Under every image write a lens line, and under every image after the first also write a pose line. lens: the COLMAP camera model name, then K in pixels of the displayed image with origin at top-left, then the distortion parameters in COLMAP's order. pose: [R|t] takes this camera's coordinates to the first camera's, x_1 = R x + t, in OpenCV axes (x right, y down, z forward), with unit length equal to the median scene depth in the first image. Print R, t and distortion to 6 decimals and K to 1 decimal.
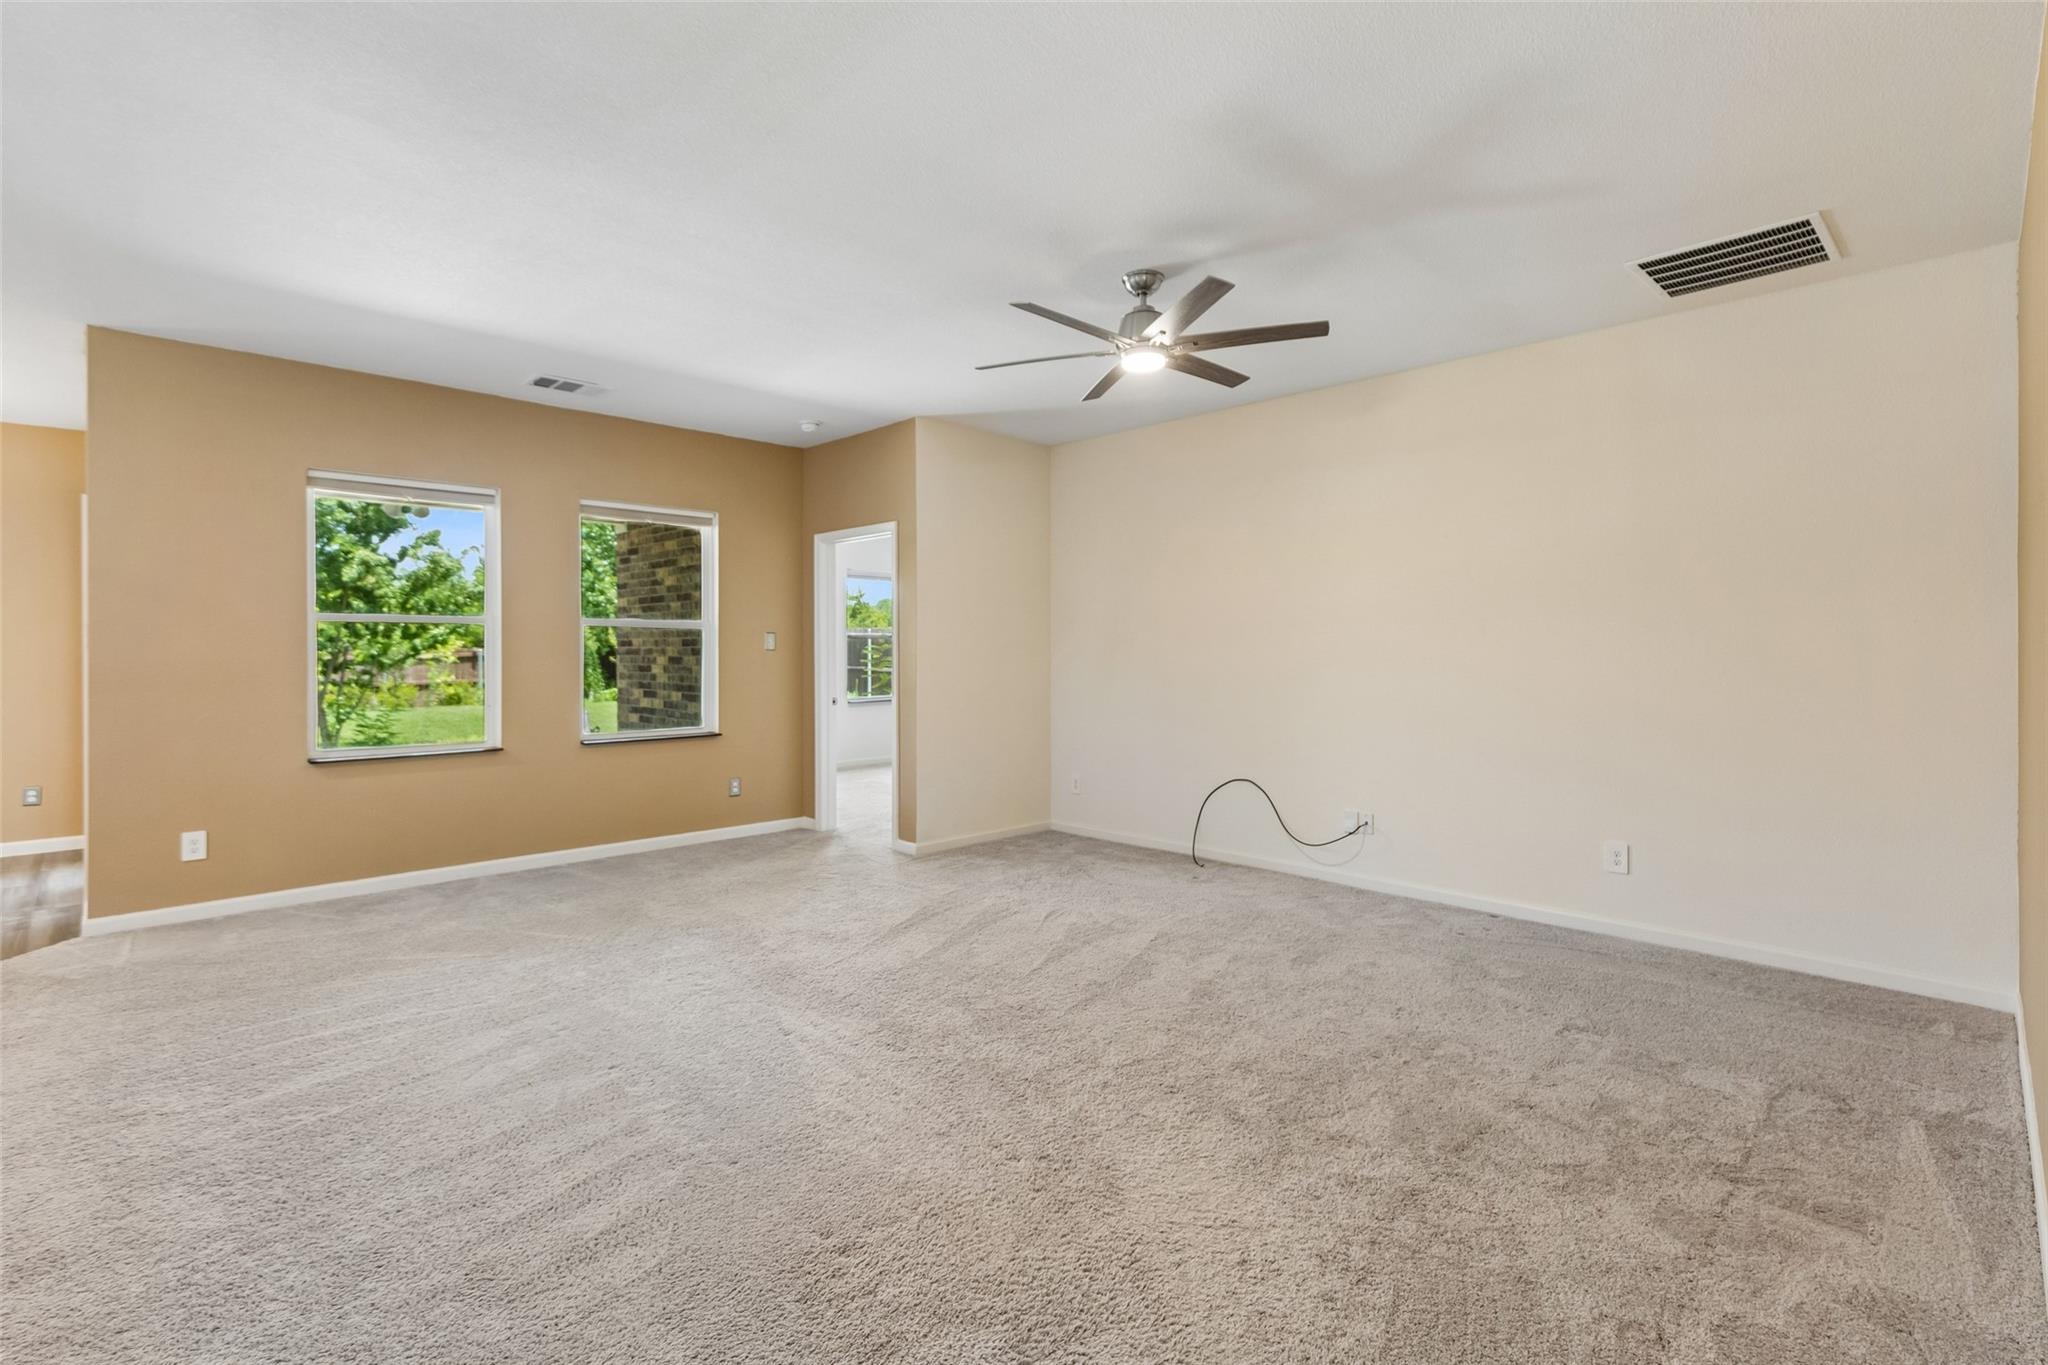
lens RADIAL K [[952.8, 0, 1020.5], [0, 952.8, 662.9], [0, 0, 1]] dist [0.014382, 0.000180]
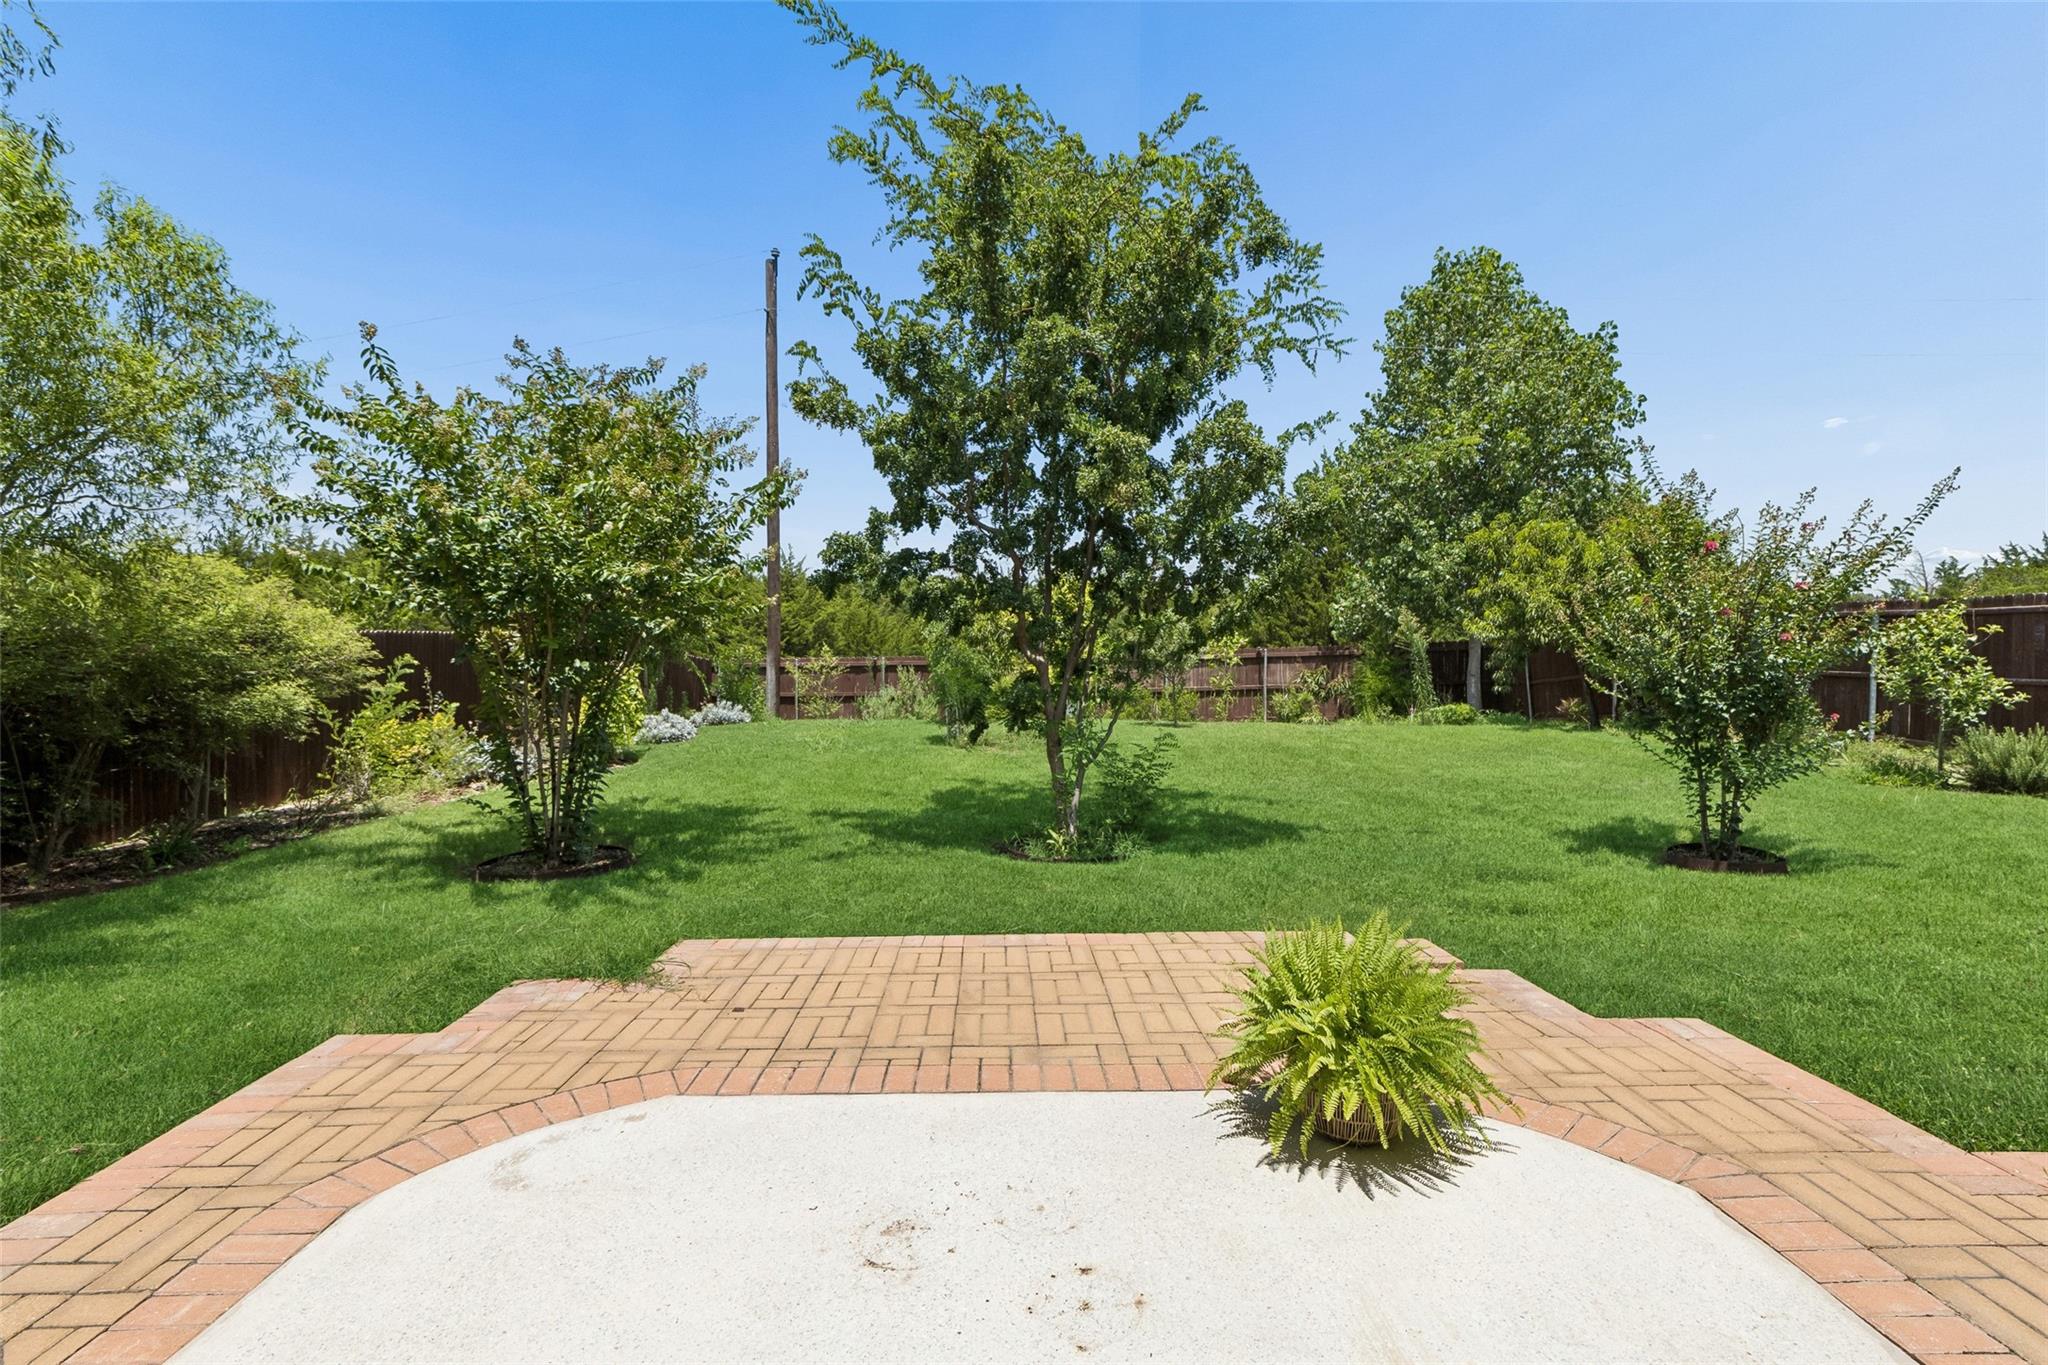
lens RADIAL K [[952.8, 0, 1020.5], [0, 952.8, 662.9], [0, 0, 1]] dist [0.014382, 0.000180]
pose [[0.734710, 0.004264, -0.678368, -0.351882], [-0.008631, 0.999958, -0.003062, 0.004025], [0.678327, 0.008105, 0.734716, 0.555368]]
